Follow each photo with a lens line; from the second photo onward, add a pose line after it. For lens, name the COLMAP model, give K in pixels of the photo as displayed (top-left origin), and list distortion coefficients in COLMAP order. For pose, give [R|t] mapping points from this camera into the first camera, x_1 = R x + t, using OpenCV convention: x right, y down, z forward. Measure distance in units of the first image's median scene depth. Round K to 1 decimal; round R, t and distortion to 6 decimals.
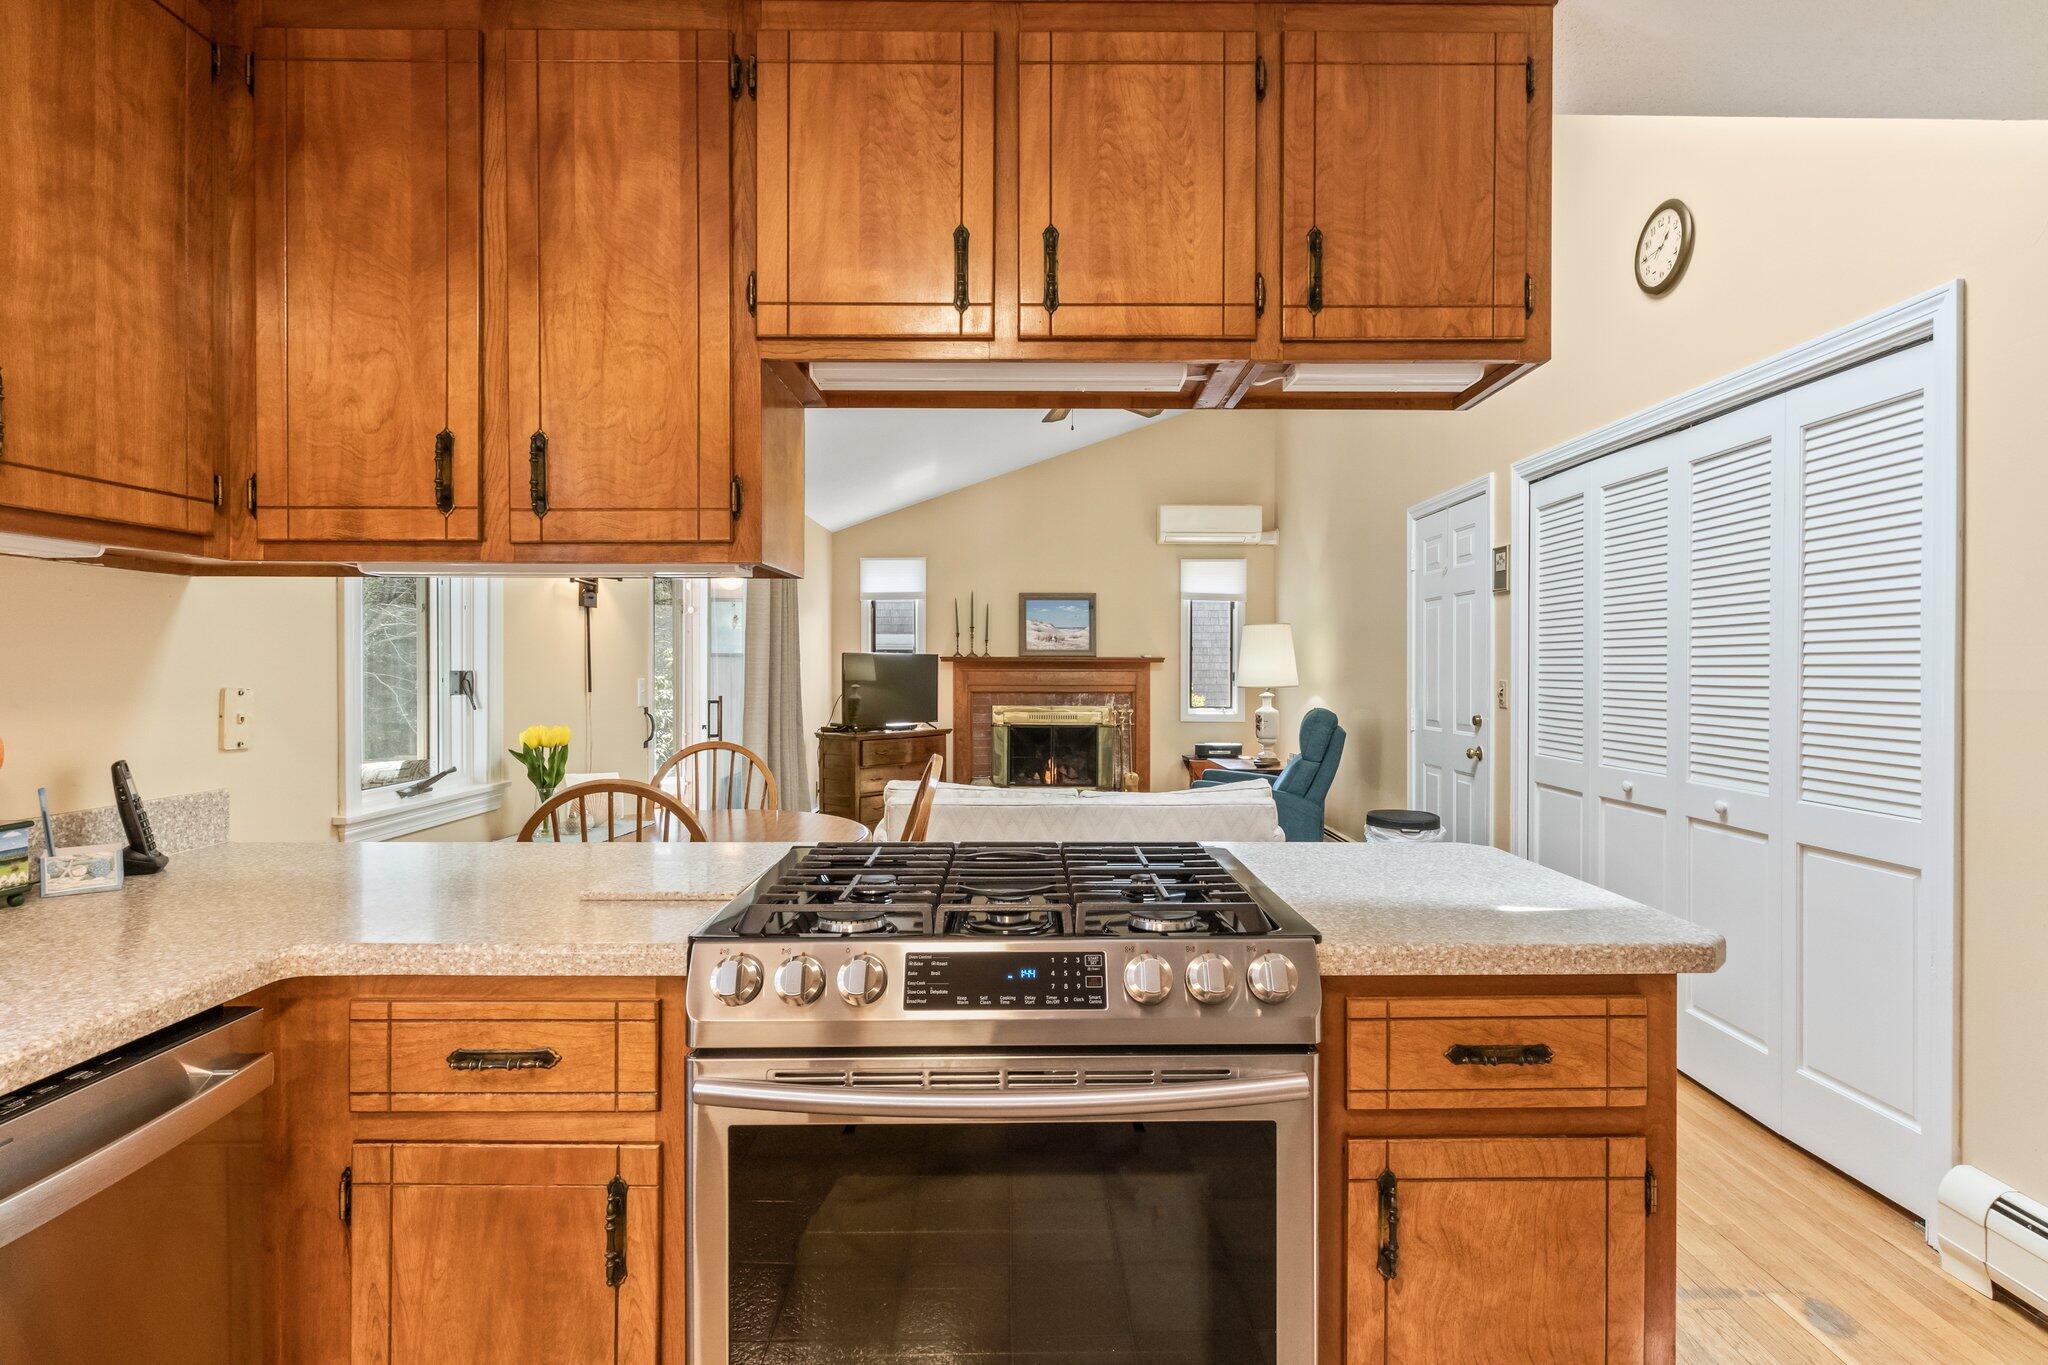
lens RADIAL K [[1023.4, 0, 1028.3], [0, 1023.4, 672.4], [0, 0, 1]] dist [0.003991, -0.001989]
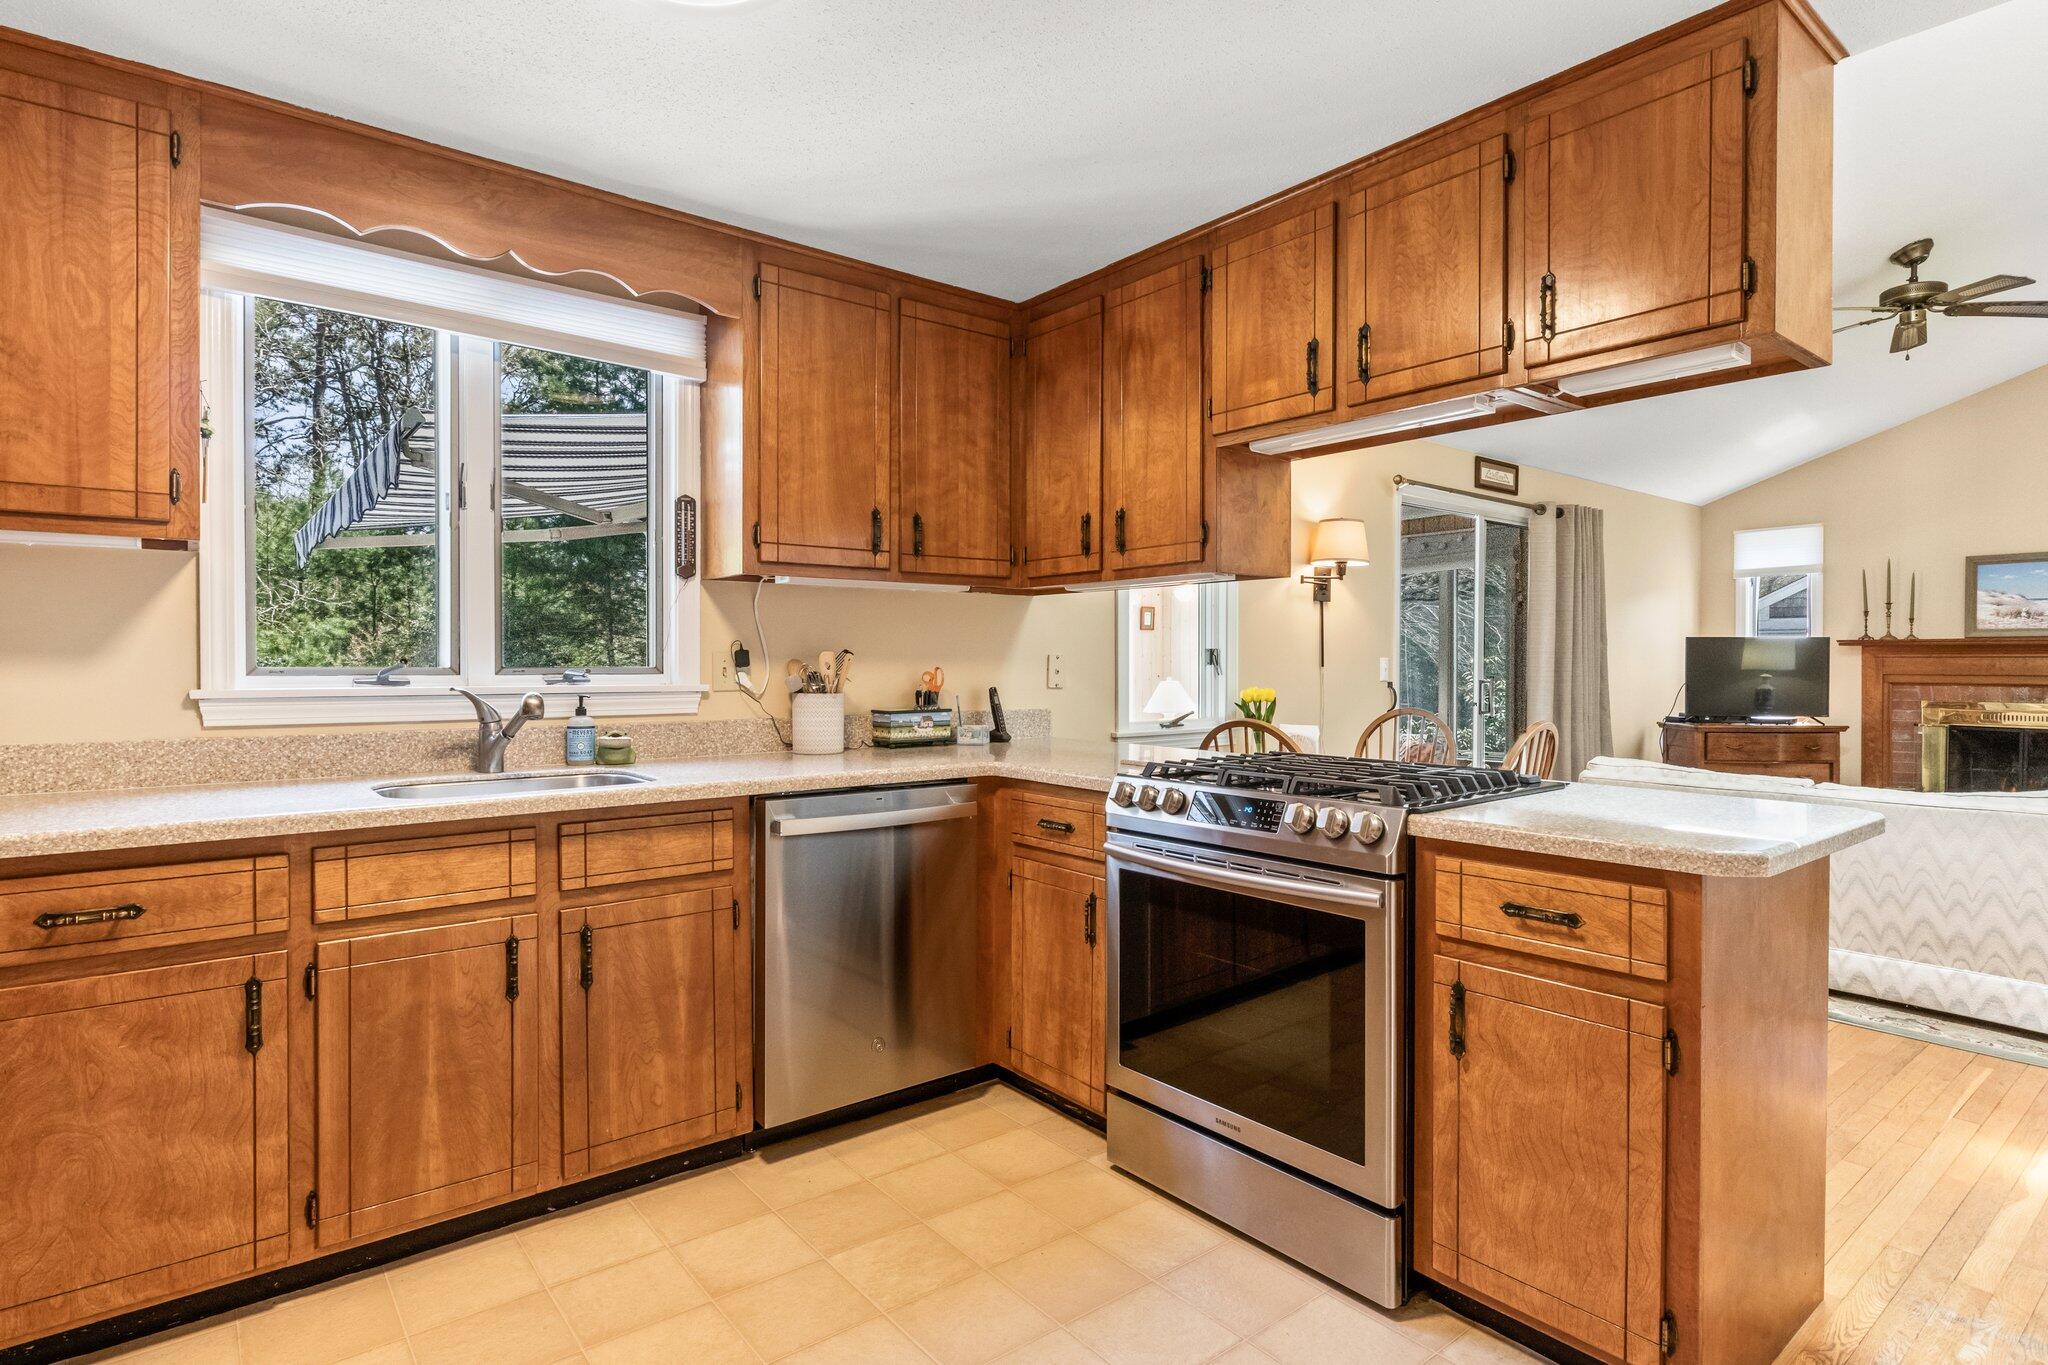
lens RADIAL K [[1047.8, 0, 1020.3], [0, 1047.8, 666.8], [0, 0, 1]] dist [0.002323, -0.003396]
pose [[0.614736, 0.004177, -0.788722, 0.887996], [-0.005343, 0.999985, 0.001132, 0.045733], [0.788715, 0.003518, 0.614749, -0.284281]]
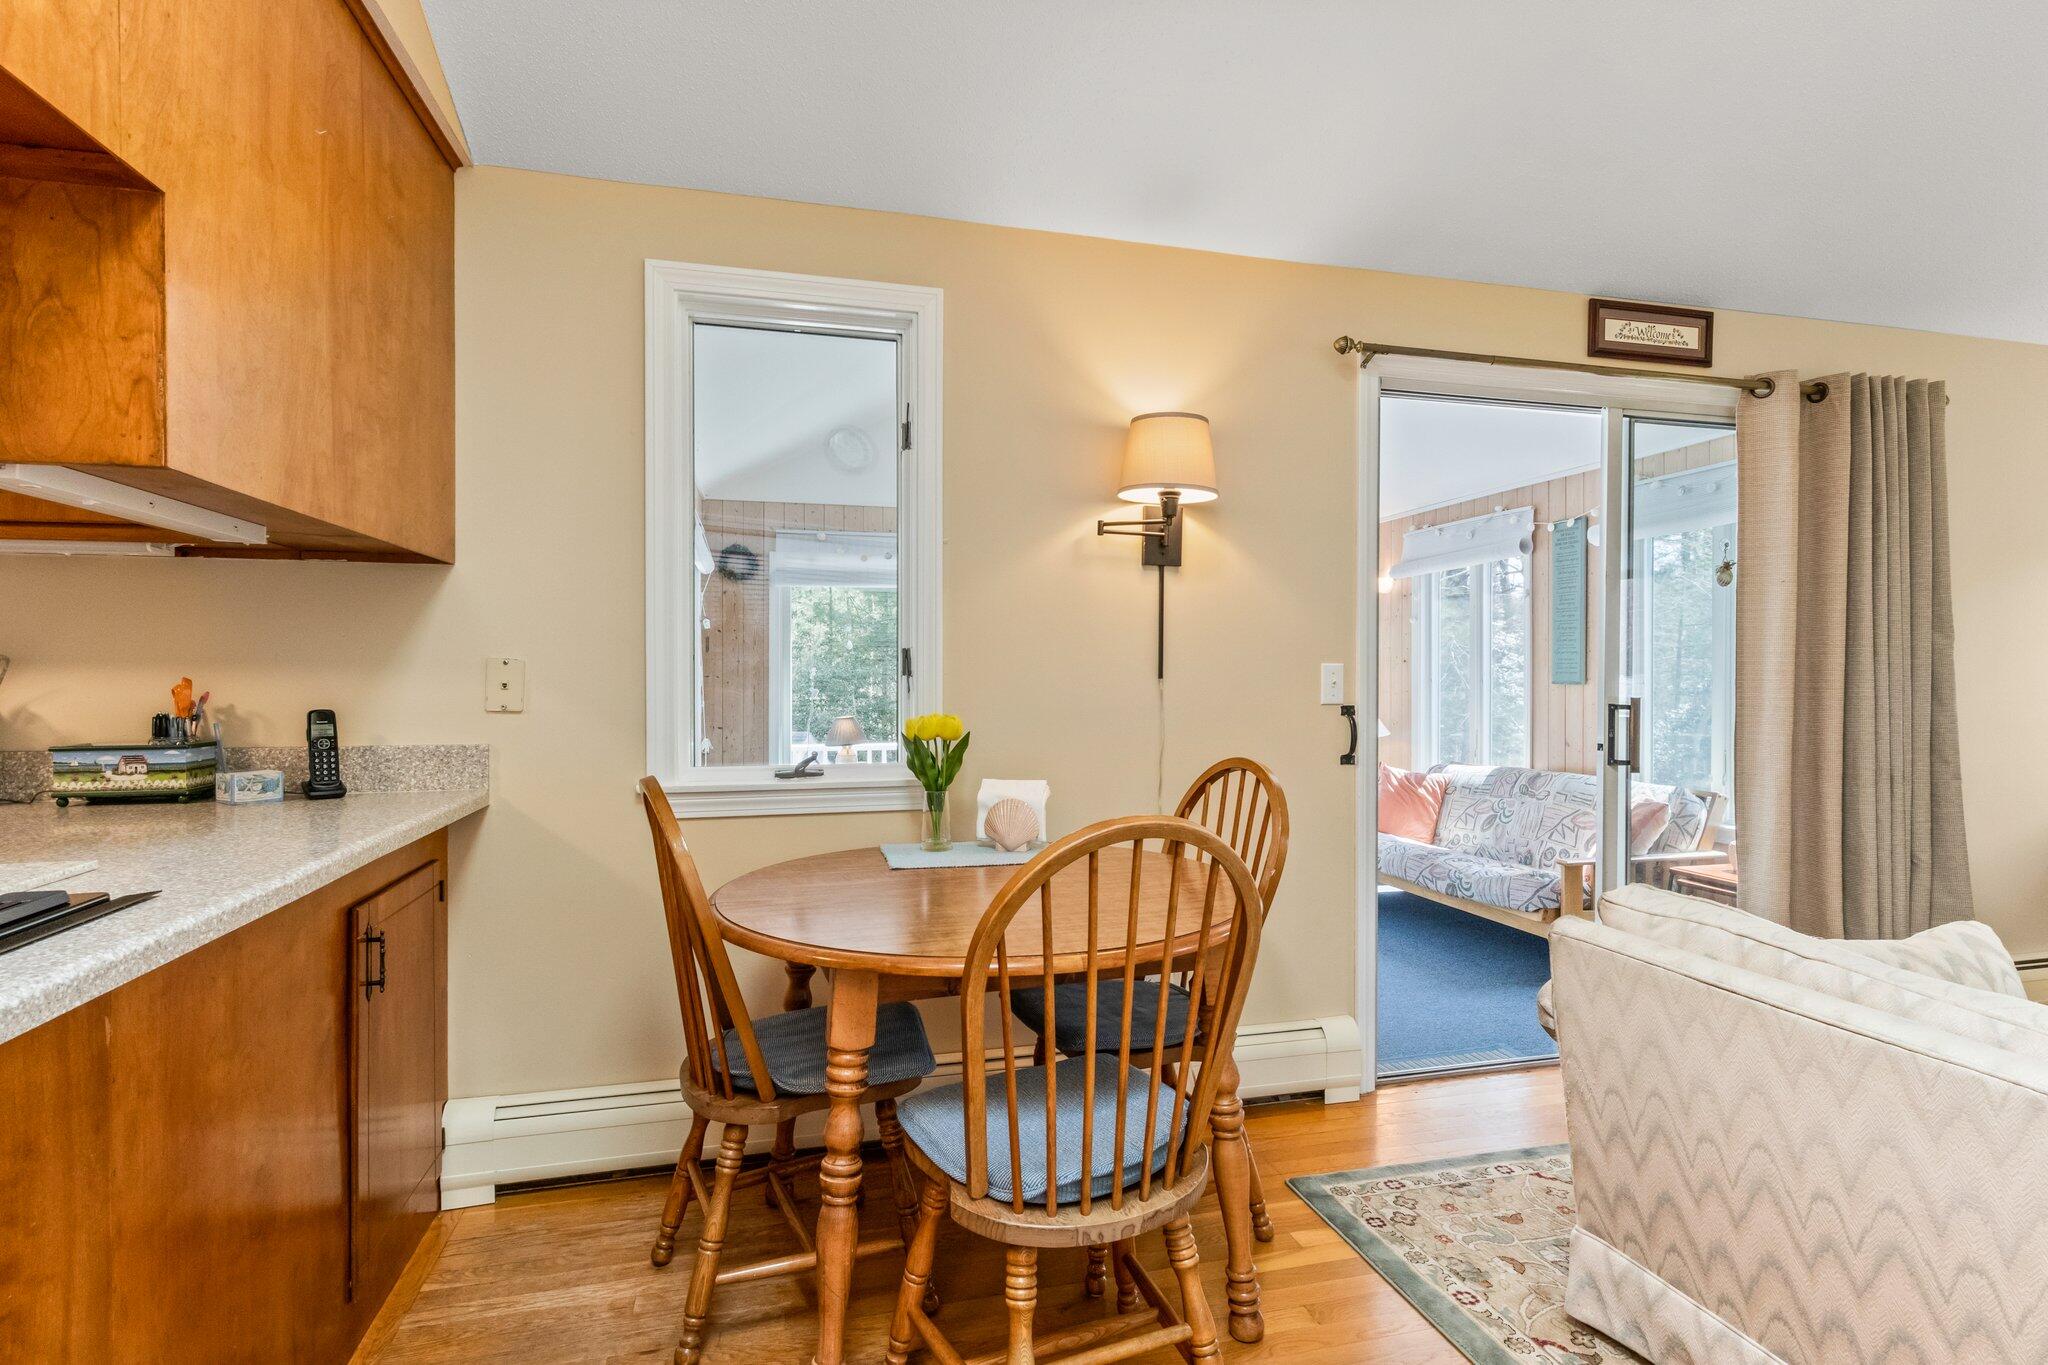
lens RADIAL K [[1023.4, 0, 1028.1], [0, 1023.4, 688.6], [0, 0, 1]] dist [0.003991, -0.001989]
pose [[0.248835, 0.004085, -0.968537, 0.635165], [-0.003081, 0.999989, 0.003426, 0.057007], [0.968541, 0.002131, 0.248845, 1.666450]]
